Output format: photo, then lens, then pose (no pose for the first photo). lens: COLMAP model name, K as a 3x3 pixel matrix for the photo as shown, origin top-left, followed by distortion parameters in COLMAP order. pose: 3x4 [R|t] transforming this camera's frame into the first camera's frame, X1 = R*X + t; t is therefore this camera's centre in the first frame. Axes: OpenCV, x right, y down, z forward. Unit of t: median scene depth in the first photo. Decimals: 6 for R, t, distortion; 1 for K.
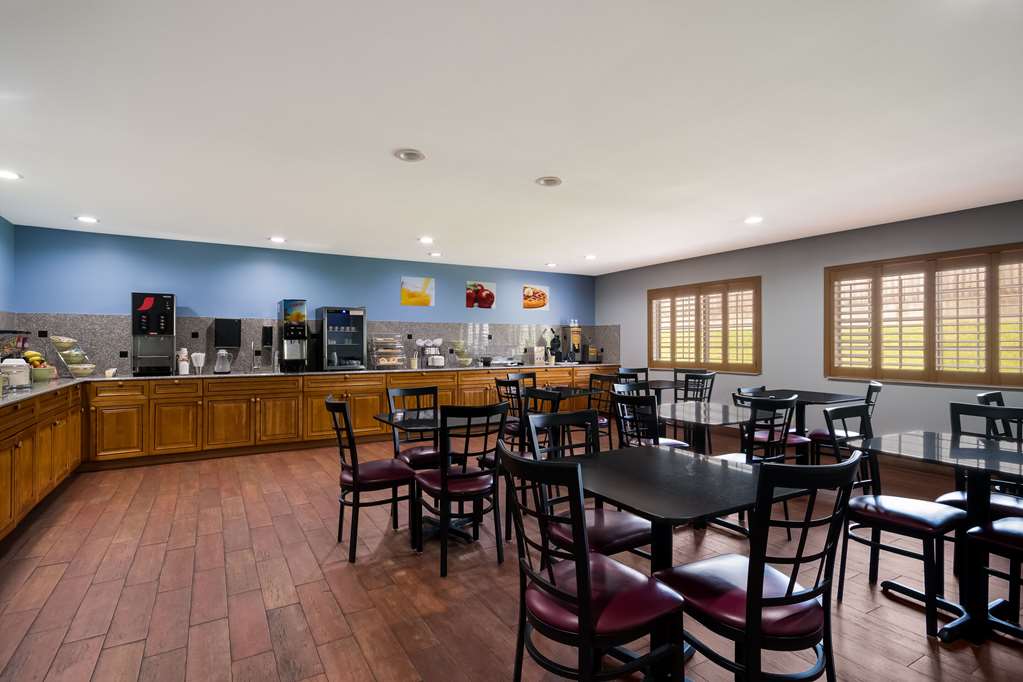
lens RADIAL K [[508.0, 0, 507.5], [0, 508.0, 339.7], [0, 0, 1]] dist [0.011376, 0.001649]
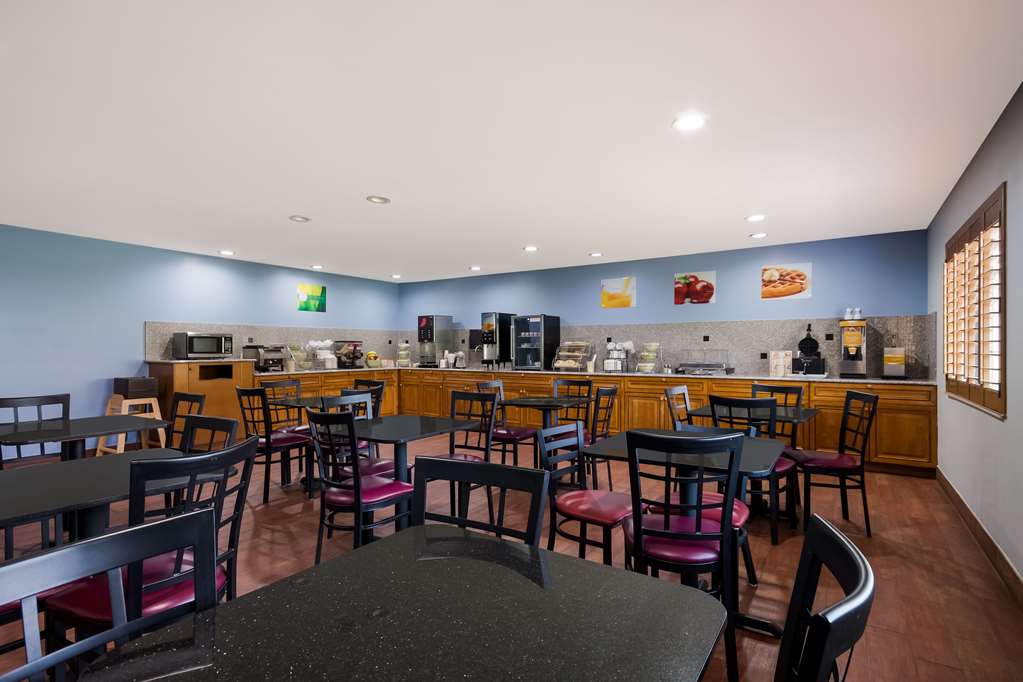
lens RADIAL K [[508.0, 0, 512.5], [0, 508.0, 345.1], [0, 0, 1]] dist [0.011376, 0.001649]
pose [[0.441062, -0.005428, -0.897460, 0.721249], [0.008860, 0.999959, -0.001693, 0.004751], [0.897433, -0.007205, 0.441092, 0.475693]]
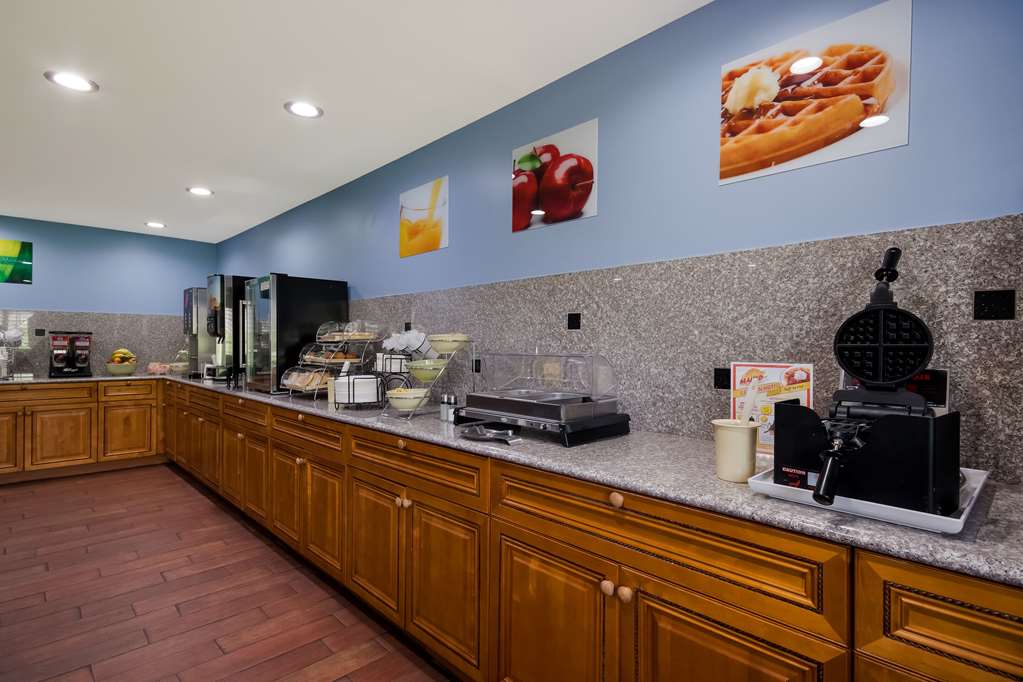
lens RADIAL K [[508.0, 0, 509.2], [0, 508.0, 342.9], [0, 0, 1]] dist [0.011376, 0.001649]
pose [[0.230634, -0.001144, -0.973040, 0.294660], [0.003339, 0.999994, -0.000384, 0.008396], [0.973035, -0.003160, 0.230636, 1.170867]]
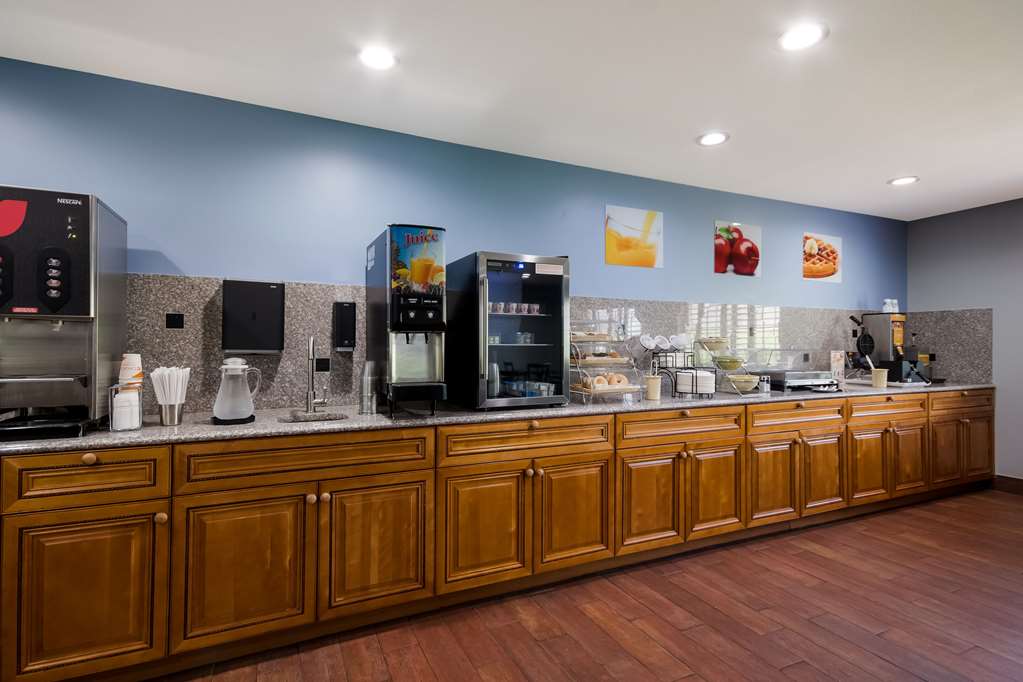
lens RADIAL K [[508.0, 0, 505.1], [0, 508.0, 339.4], [0, 0, 1]] dist [0.011376, 0.001649]
pose [[0.995446, -0.000736, -0.095319, -0.305003], [0.000046, 0.999974, -0.007244, 0.007945], [0.095322, 0.007206, 0.995420, 0.605704]]
